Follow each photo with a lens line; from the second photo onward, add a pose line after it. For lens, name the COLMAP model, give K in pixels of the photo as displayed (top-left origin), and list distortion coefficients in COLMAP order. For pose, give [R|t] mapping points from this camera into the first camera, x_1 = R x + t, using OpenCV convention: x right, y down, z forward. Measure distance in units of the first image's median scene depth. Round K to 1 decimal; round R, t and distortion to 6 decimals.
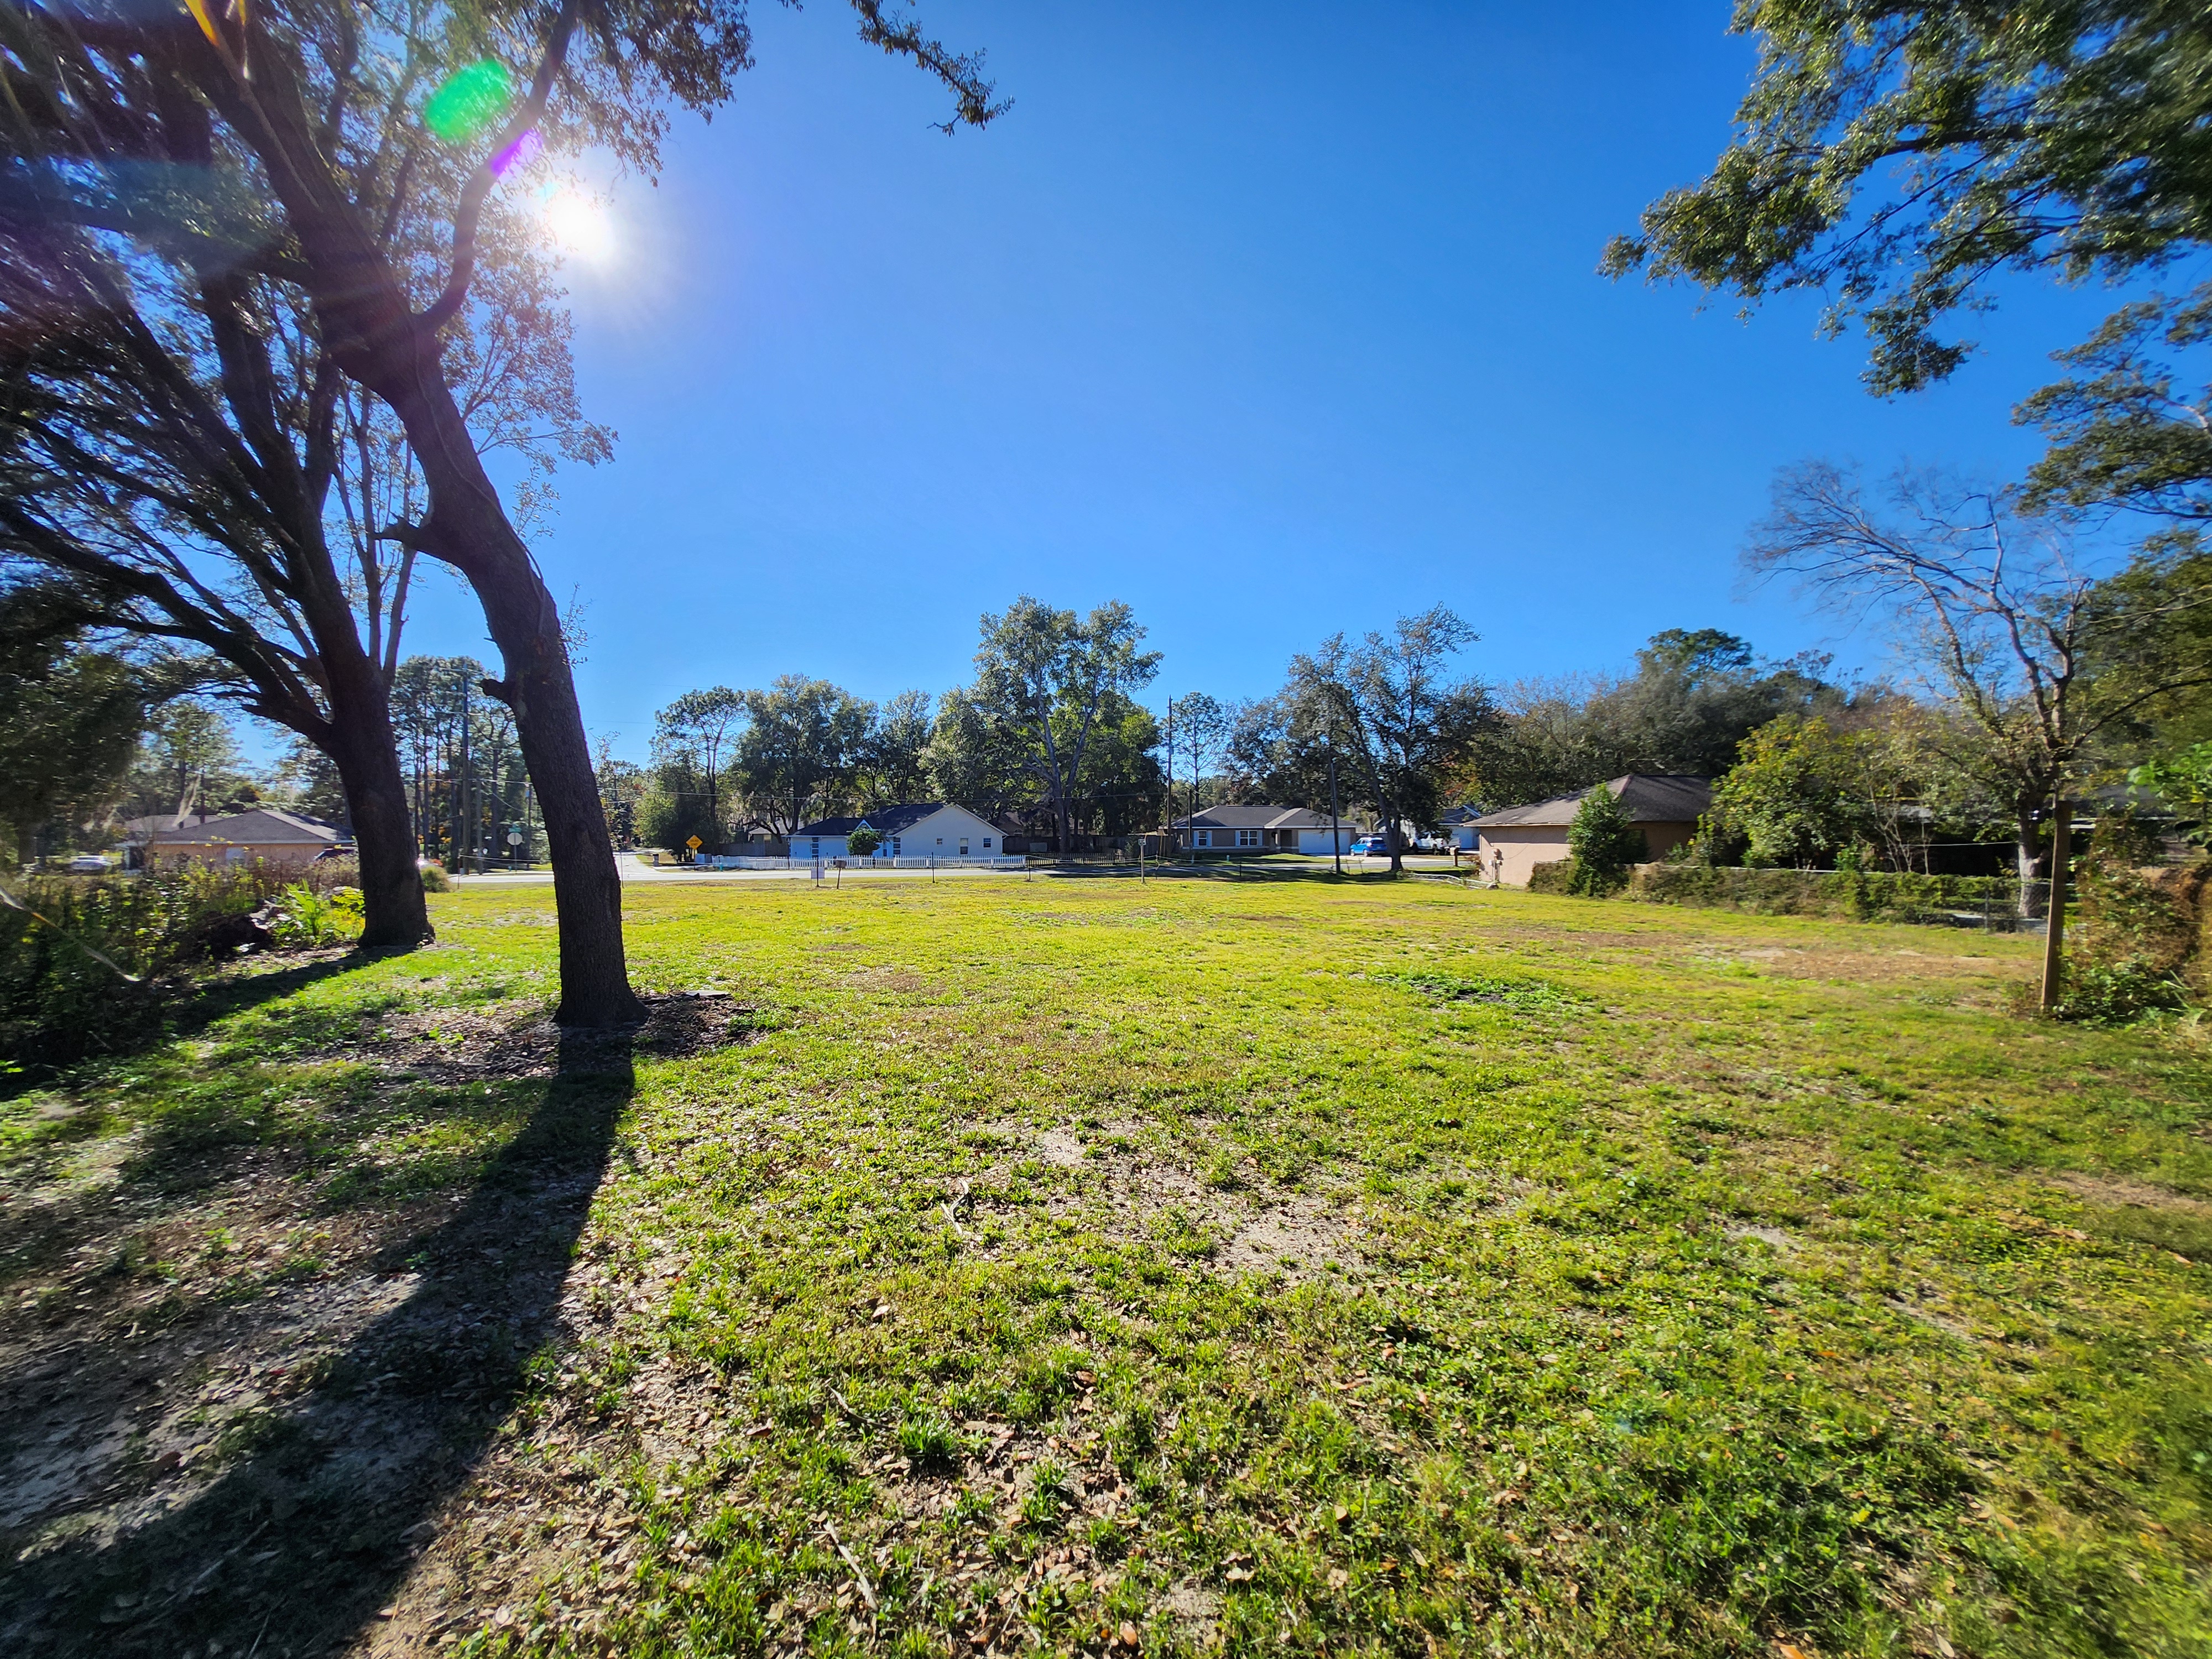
lens RADIAL K [[894.4, 0, 1081.5], [0, 894.4, 826.5], [0, 0, 1]] dist [-0.014798, -0.000314]
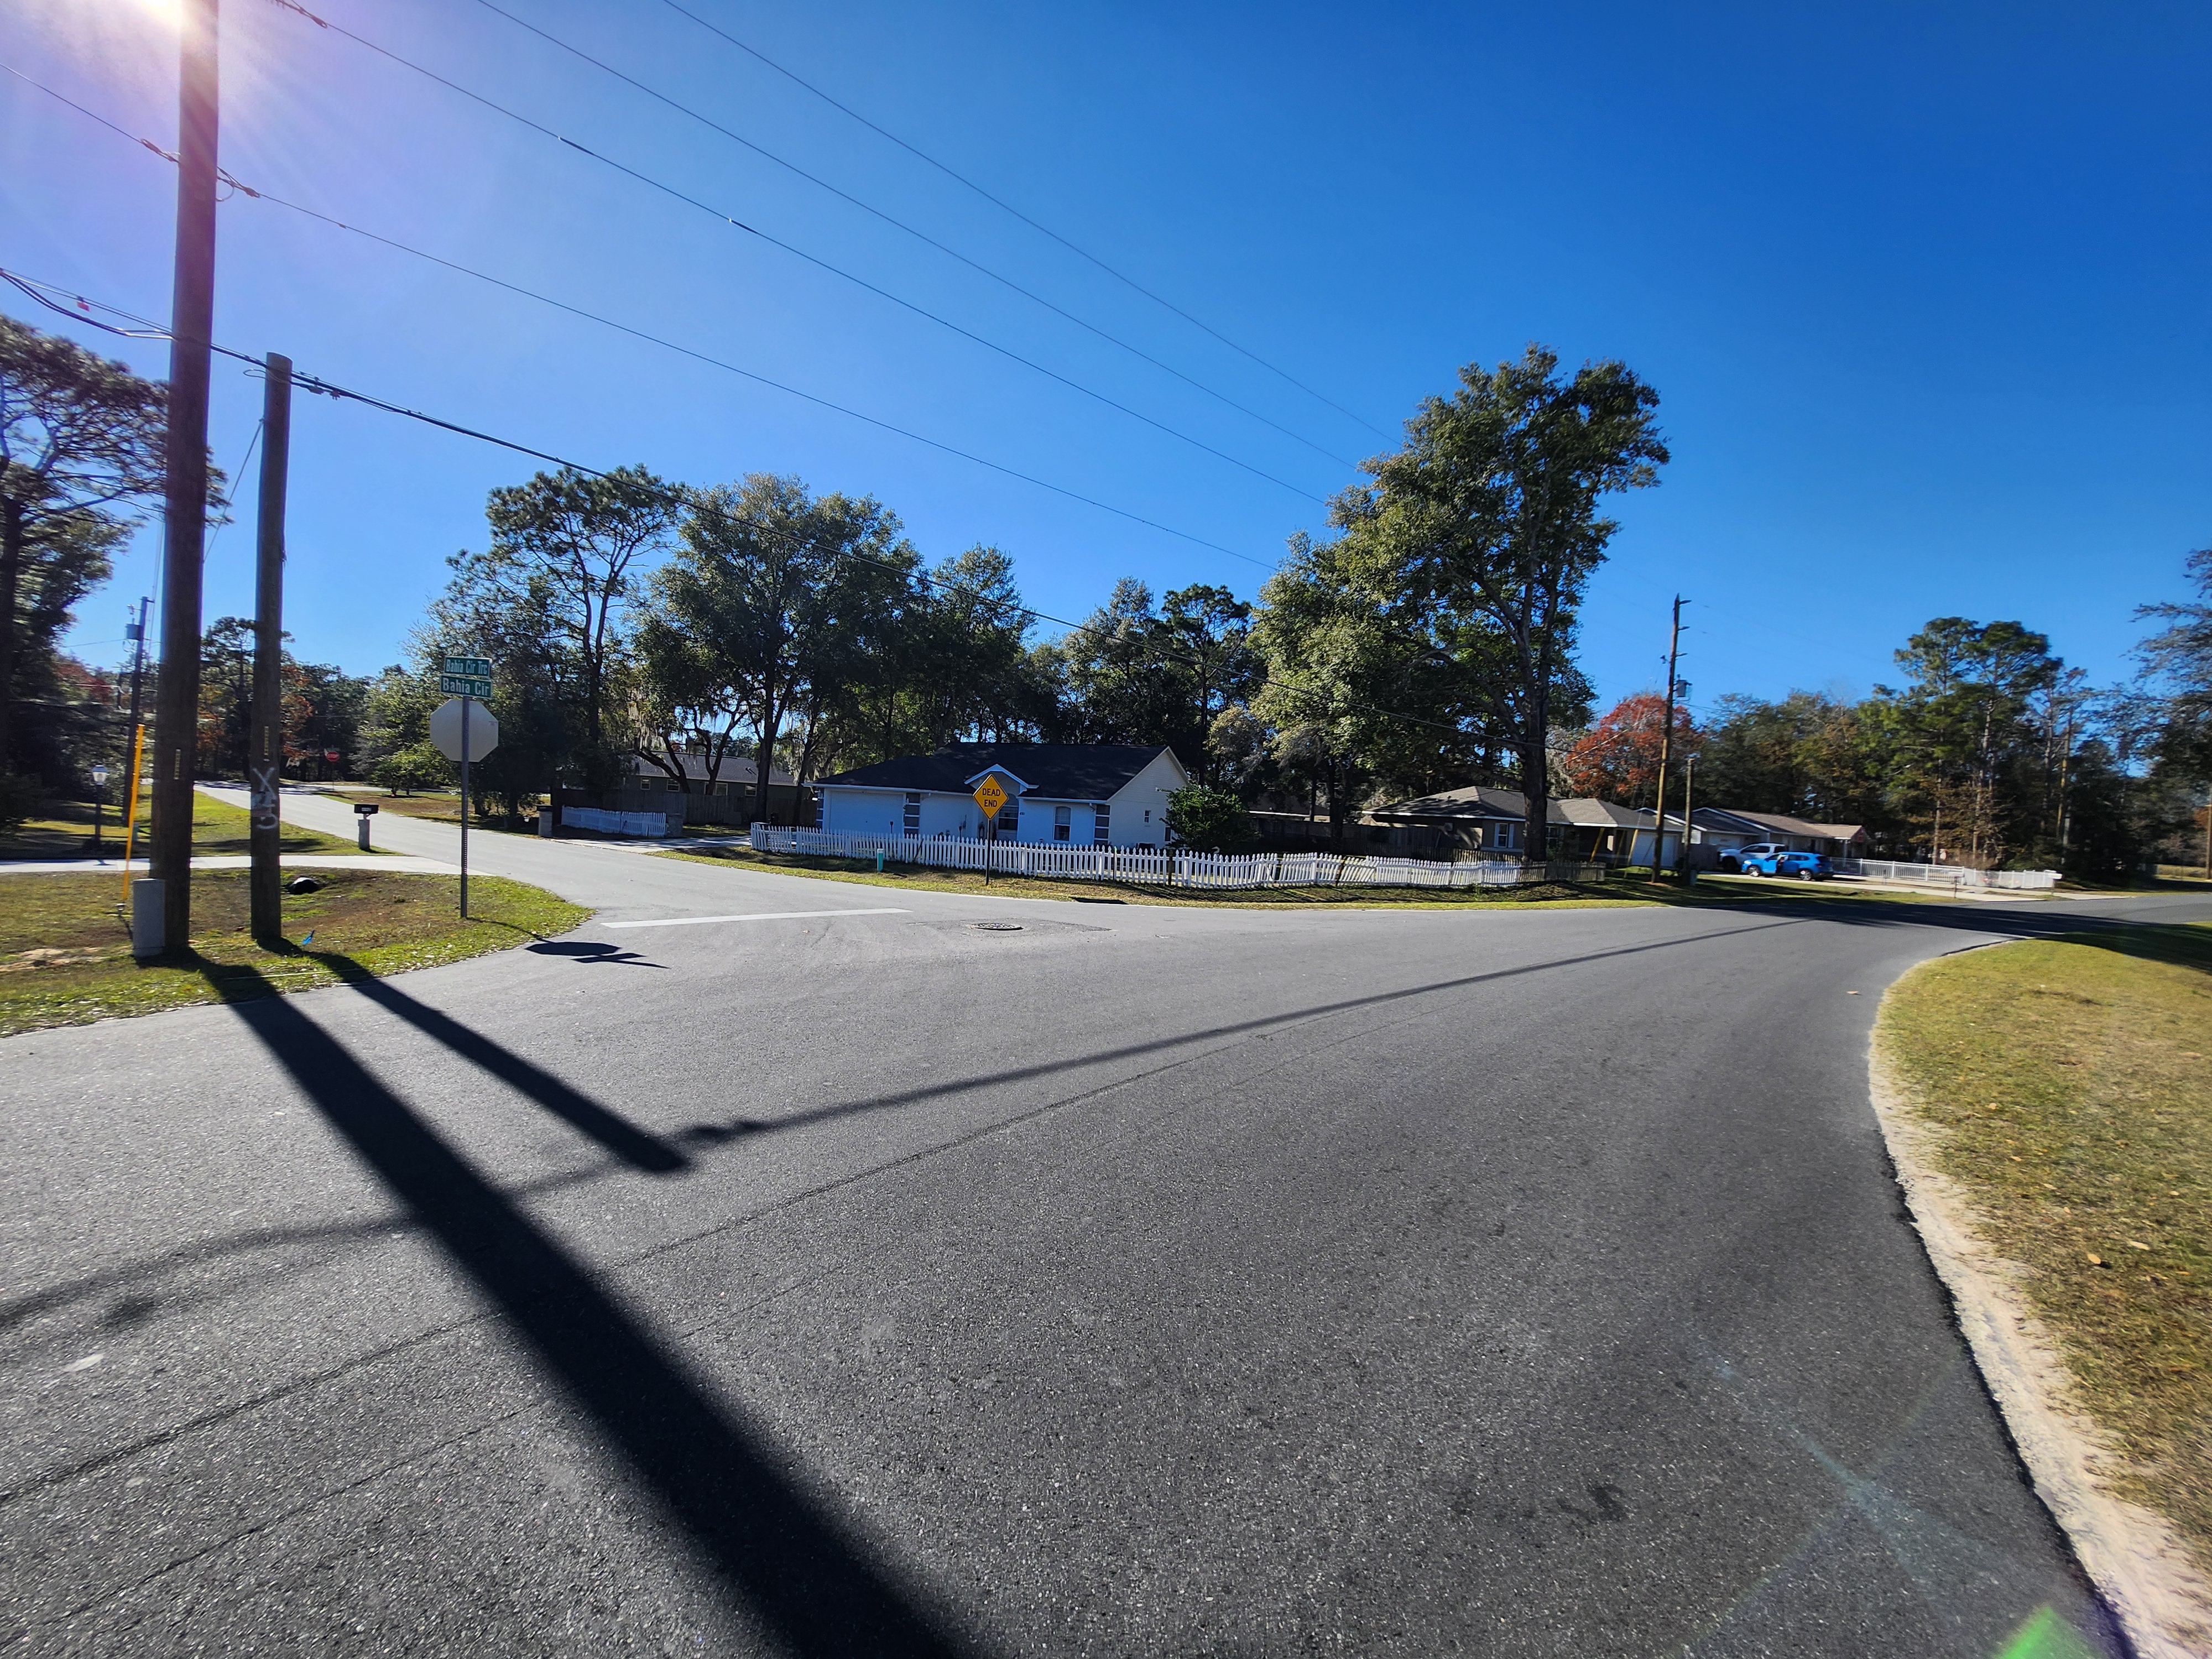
lens RADIAL K [[898.5, 0, 1088.2], [0, 898.5, 831.2], [0, 0, 1]] dist [-0.012529, 0.000007]
pose [[0.922198, 0.051857, 0.383226, -0.480364], [-0.065618, 0.997582, 0.022914, 0.018683], [-0.381111, -0.046278, 0.923370, 0.624800]]
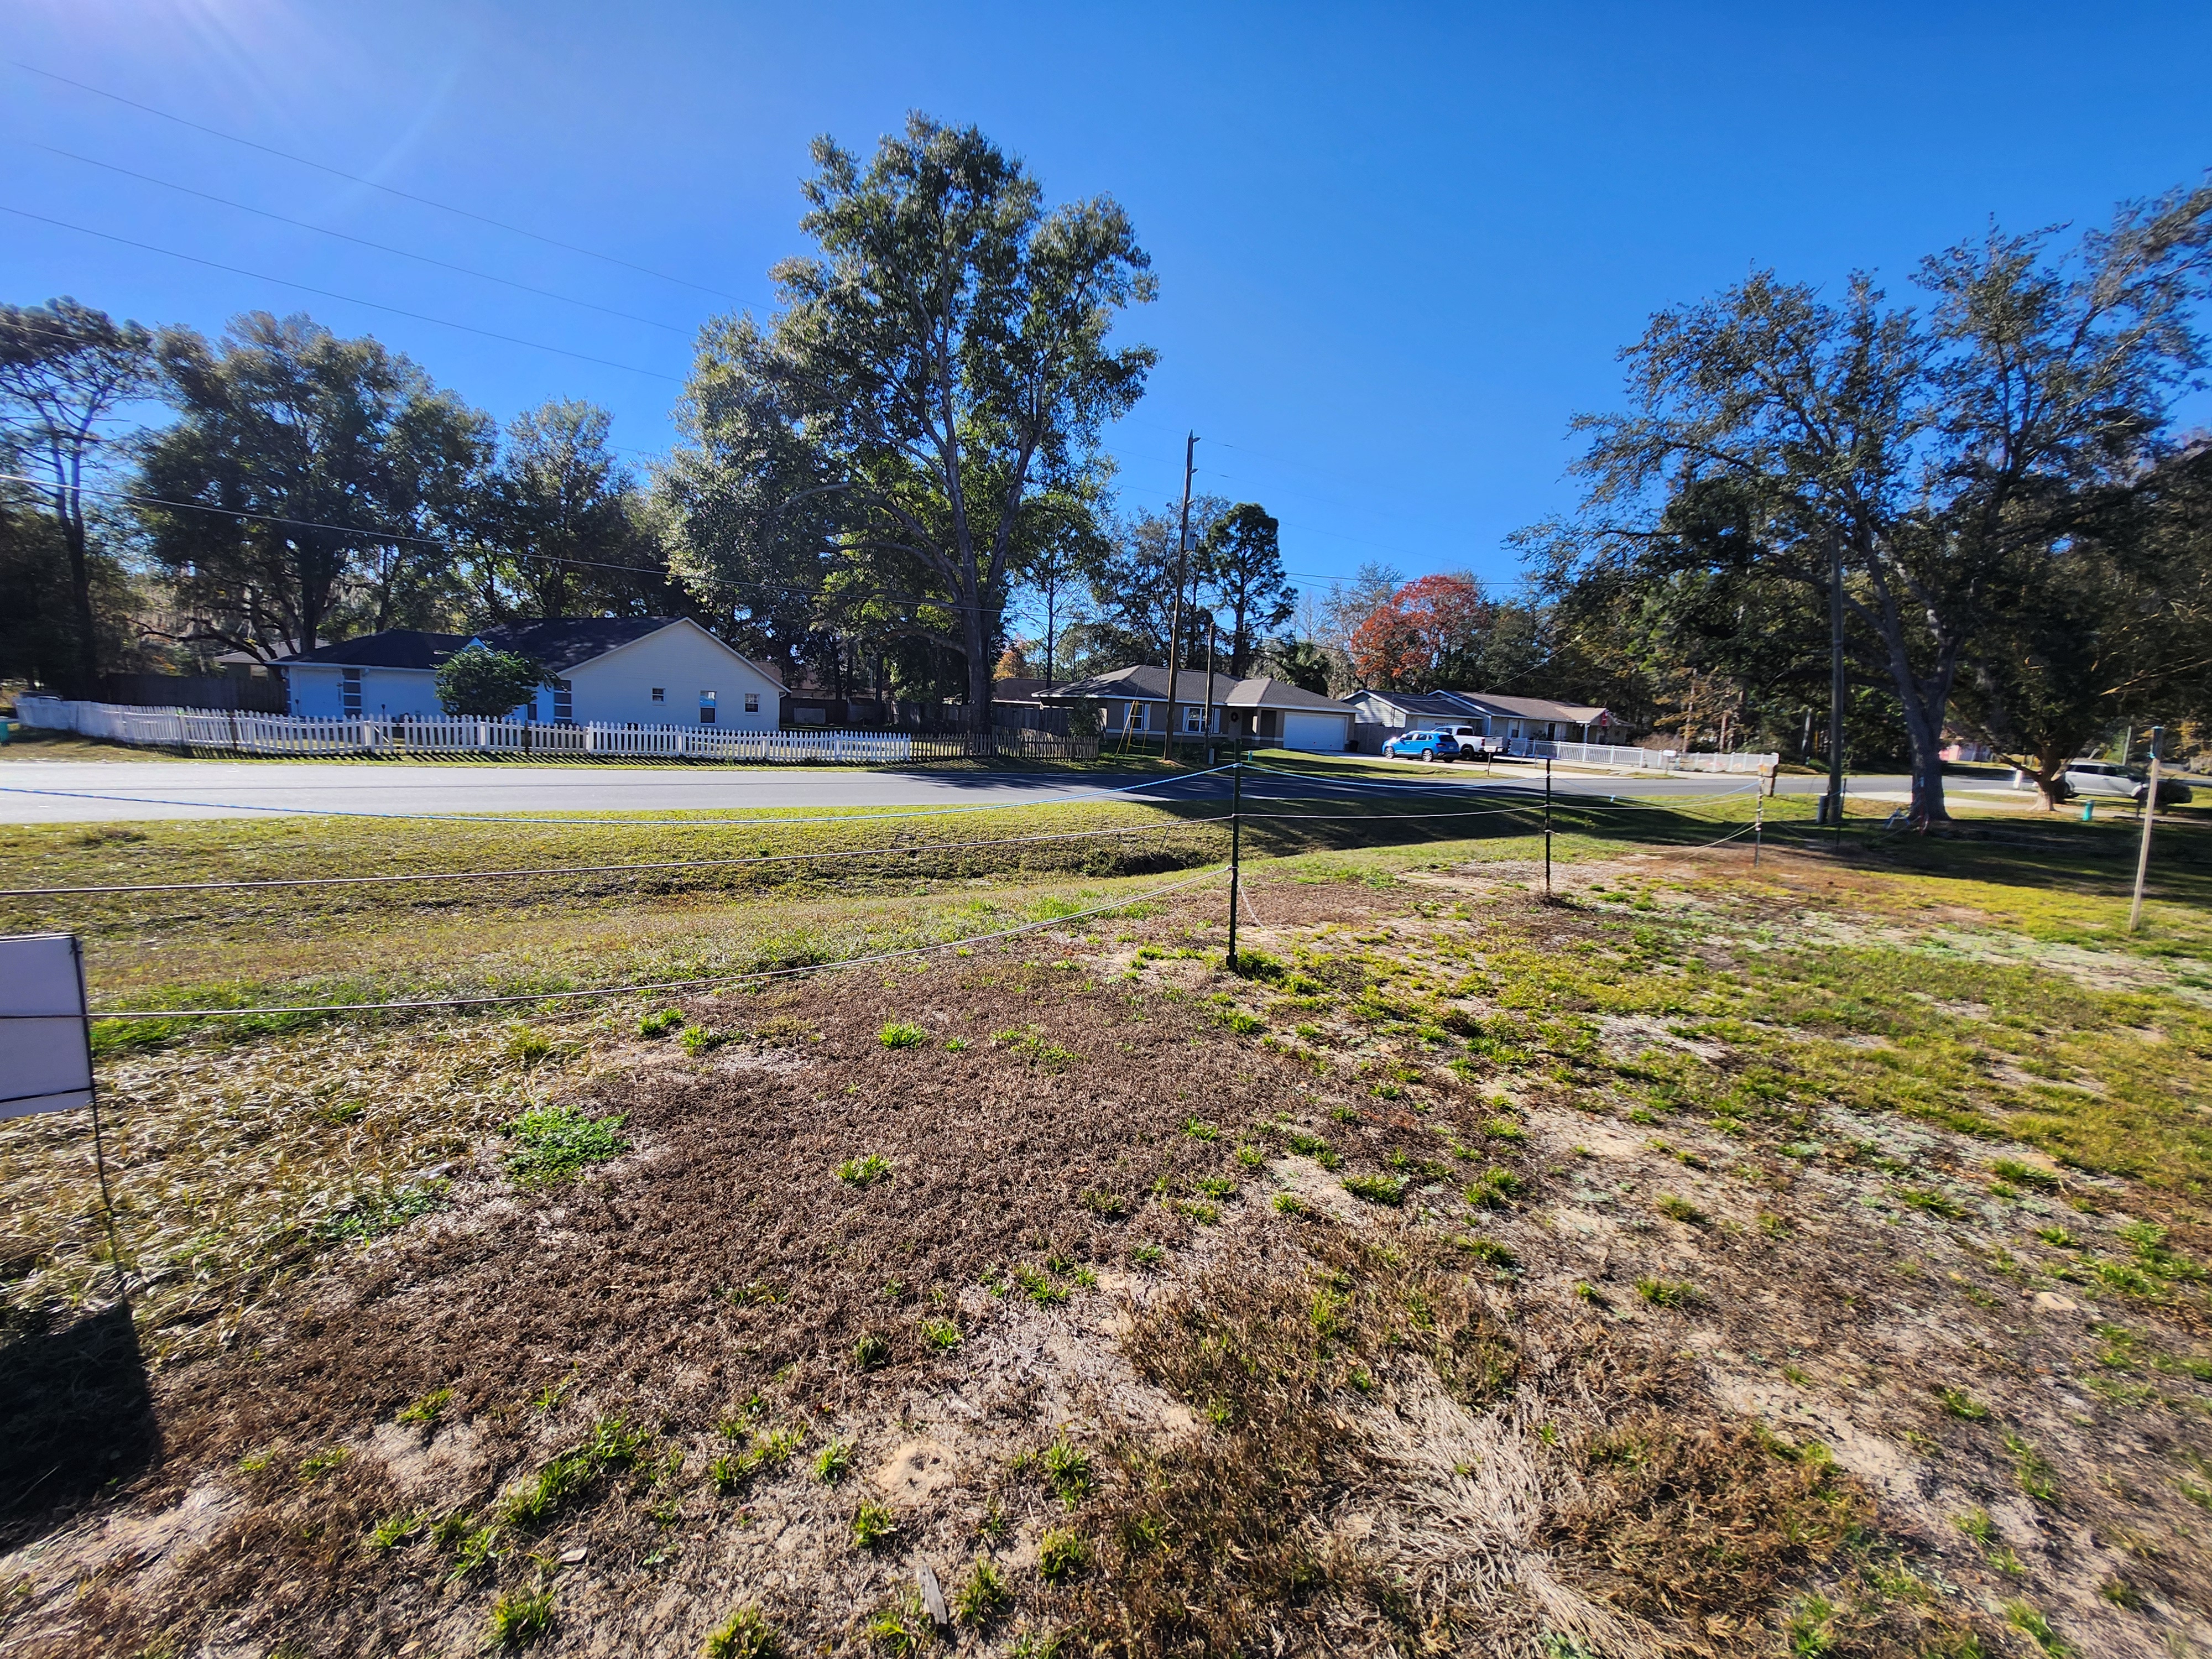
lens RADIAL K [[895.6, 0, 1081.4], [0, 895.6, 829.5], [0, 0, 1]] dist [-0.018966, 0.007352]
pose [[0.929756, 0.007305, 0.368103, -0.147669], [-0.059028, 0.989827, 0.129451, 0.015608], [-0.363413, -0.142086, 0.920729, 0.543101]]
